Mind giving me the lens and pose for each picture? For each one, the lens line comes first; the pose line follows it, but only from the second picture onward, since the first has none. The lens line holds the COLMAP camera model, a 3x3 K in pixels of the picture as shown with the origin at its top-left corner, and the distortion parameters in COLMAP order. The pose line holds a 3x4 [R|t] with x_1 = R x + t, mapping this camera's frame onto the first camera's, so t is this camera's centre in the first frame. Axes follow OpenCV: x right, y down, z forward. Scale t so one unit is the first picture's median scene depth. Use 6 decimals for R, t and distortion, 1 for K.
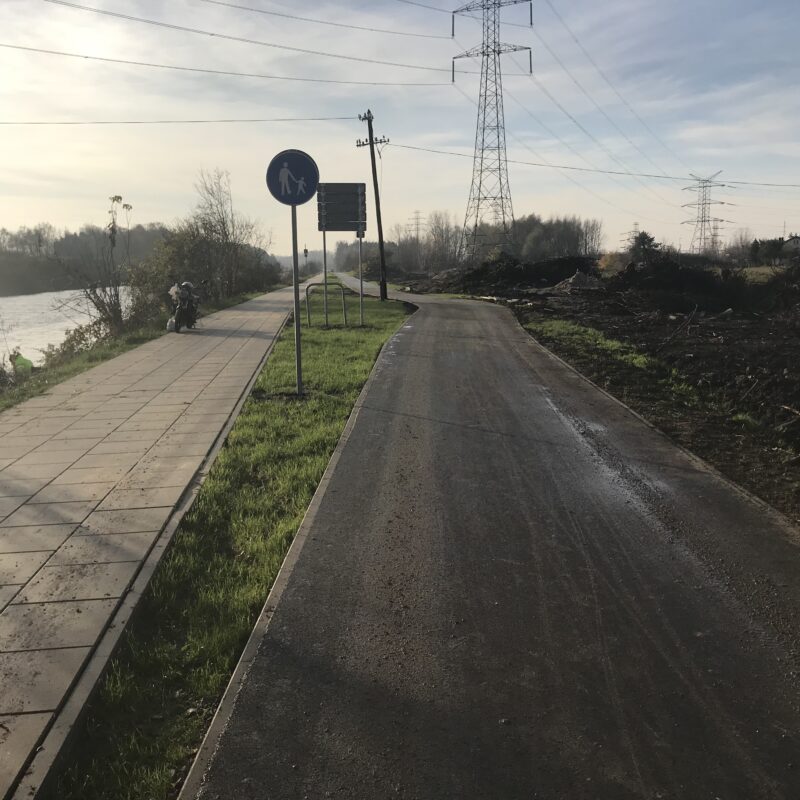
lens RADIAL K [[909.4, 0, 398.1], [0, 909.4, 410.8], [0, 0, 1]] dist [0.197110, -0.648724]
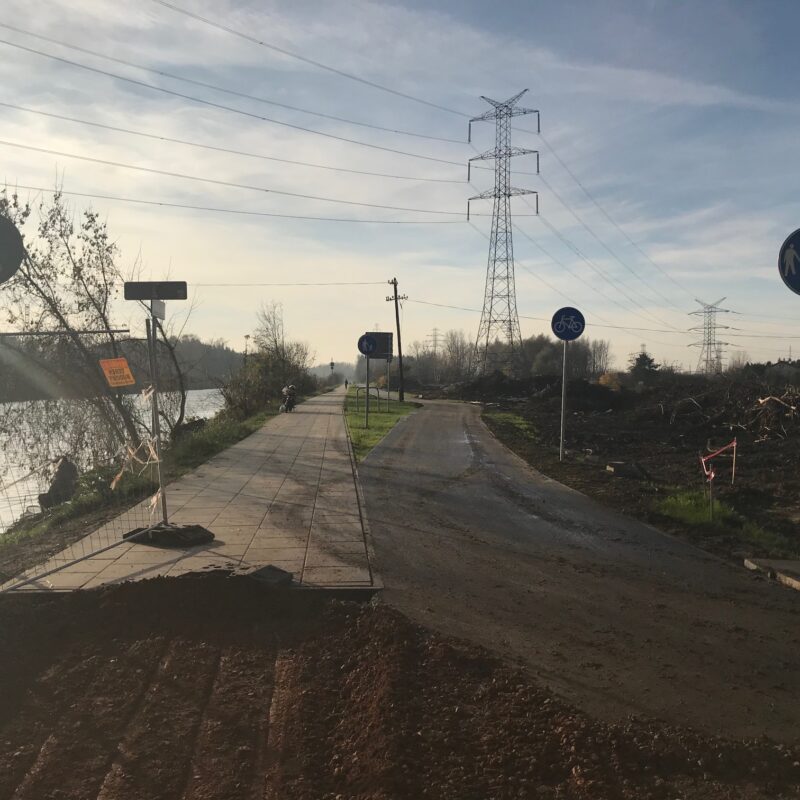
lens RADIAL K [[909.4, 0, 398.1], [0, 909.4, 410.8], [0, 0, 1]] dist [0.197110, -0.648724]
pose [[0.999531, 0.023496, -0.019633, 0.001527], [-0.025707, 0.992291, -0.121235, 0.013694], [0.016633, 0.121683, 0.992430, -0.086562]]
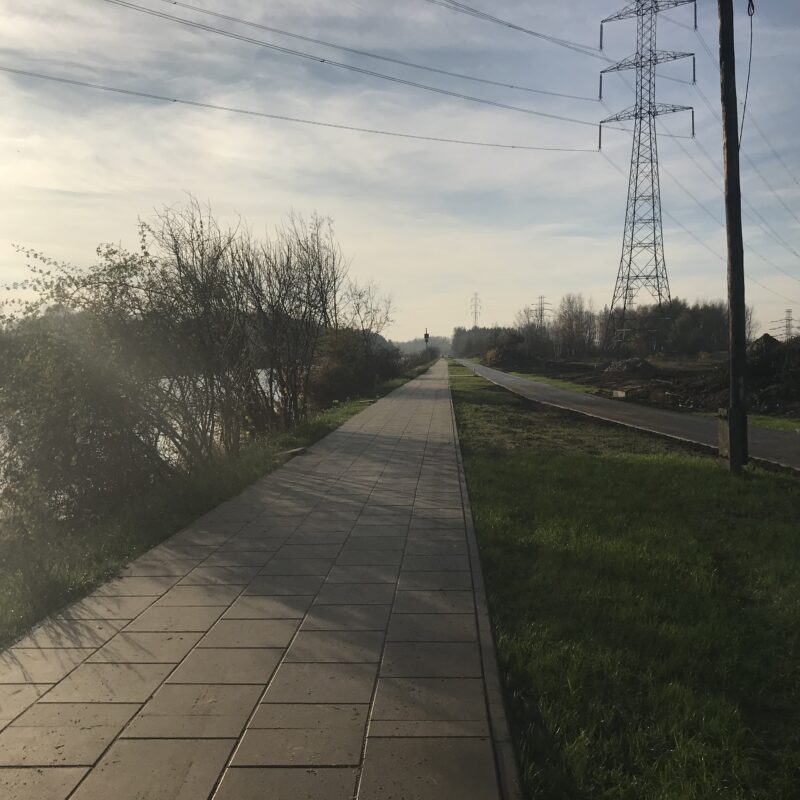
lens RADIAL K [[909.4, 0, 398.1], [0, 909.4, 410.8], [0, 0, 1]] dist [0.197110, -0.648724]
pose [[0.992087, 0.020115, -0.123930, -0.017615], [-0.031504, 0.995385, -0.090641, -0.020823], [0.121535, 0.093829, 0.988142, 0.129490]]
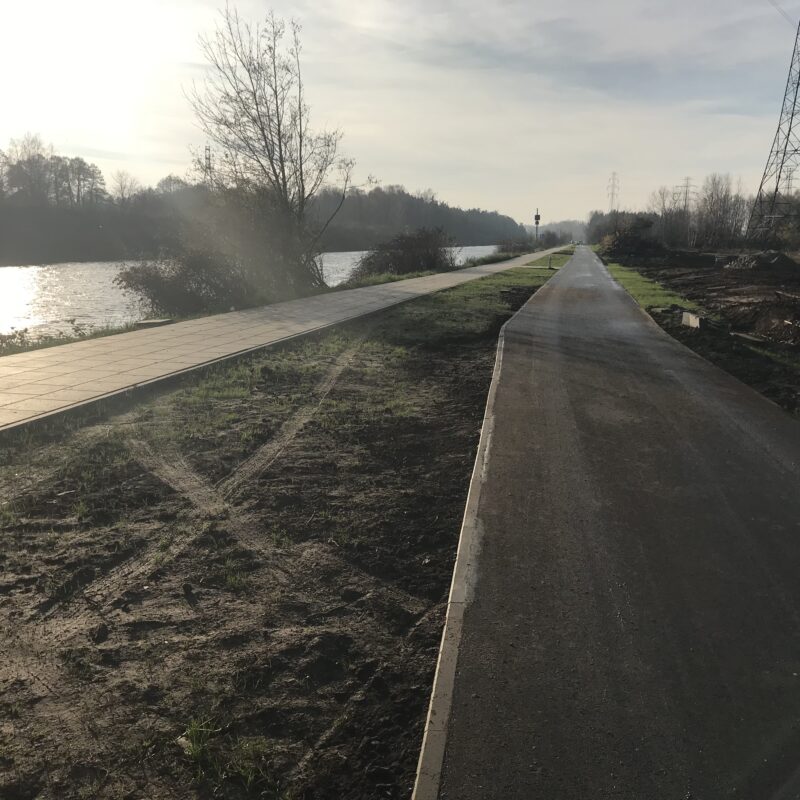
lens RADIAL K [[925.8, 0, 378.7], [0, 925.8, 399.7], [0, 0, 1]] dist [-0.091857, 0.253644]
pose [[0.956941, 0.087472, -0.276789, -0.000056], [-0.081986, 0.996140, 0.031355, -0.034918], [0.278464, -0.007312, 0.960419, 0.221227]]
